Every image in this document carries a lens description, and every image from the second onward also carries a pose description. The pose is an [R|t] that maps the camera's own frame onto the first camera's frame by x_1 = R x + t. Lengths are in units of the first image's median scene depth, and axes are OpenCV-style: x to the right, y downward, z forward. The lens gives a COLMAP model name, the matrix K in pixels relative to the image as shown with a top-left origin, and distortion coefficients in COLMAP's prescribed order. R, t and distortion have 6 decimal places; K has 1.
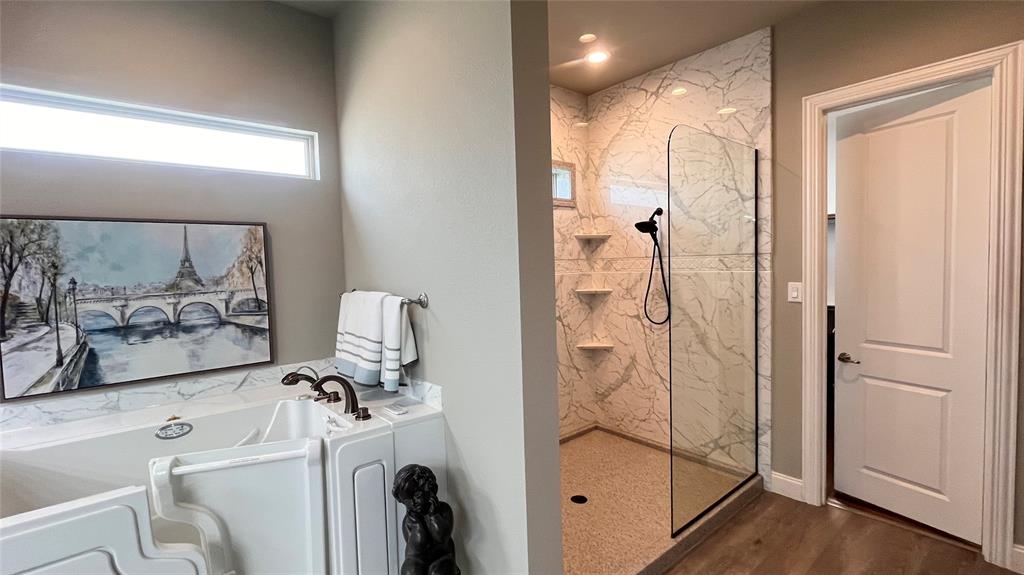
lens RADIAL K [[460.5, 0, 510.6], [0, 460.5, 290.5], [0, 0, 1]] dist [-0.001192, -0.000123]
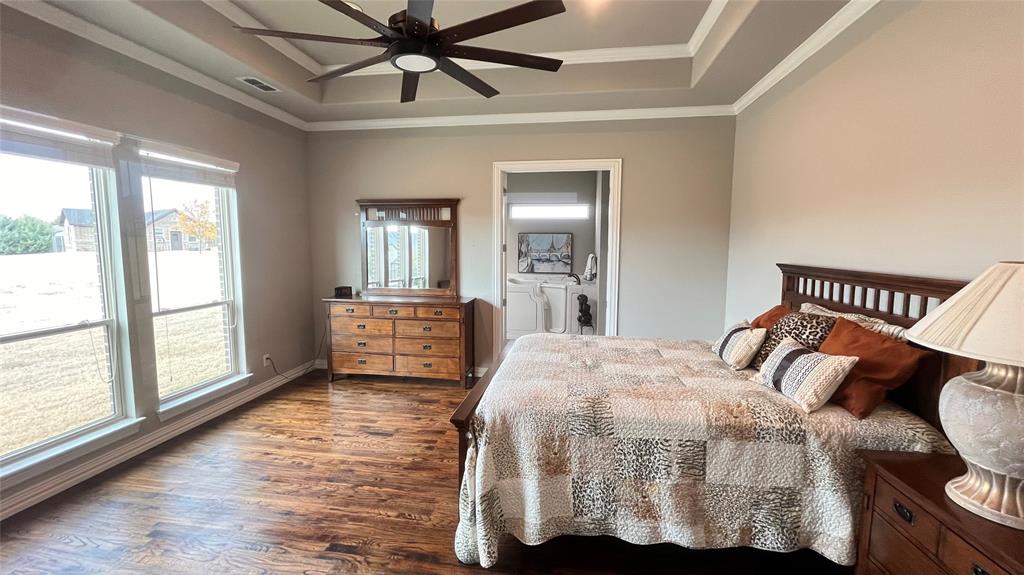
lens RADIAL K [[411.7, 0, 512.0], [0, 411.7, 287.4], [0, 0, 1]] dist [-0.003511, -0.000997]
pose [[0.666720, 0.109597, -0.737206, 1.687287], [-0.066147, 0.993927, 0.087940, 0.020318], [0.742367, -0.009867, 0.669920, -1.600224]]
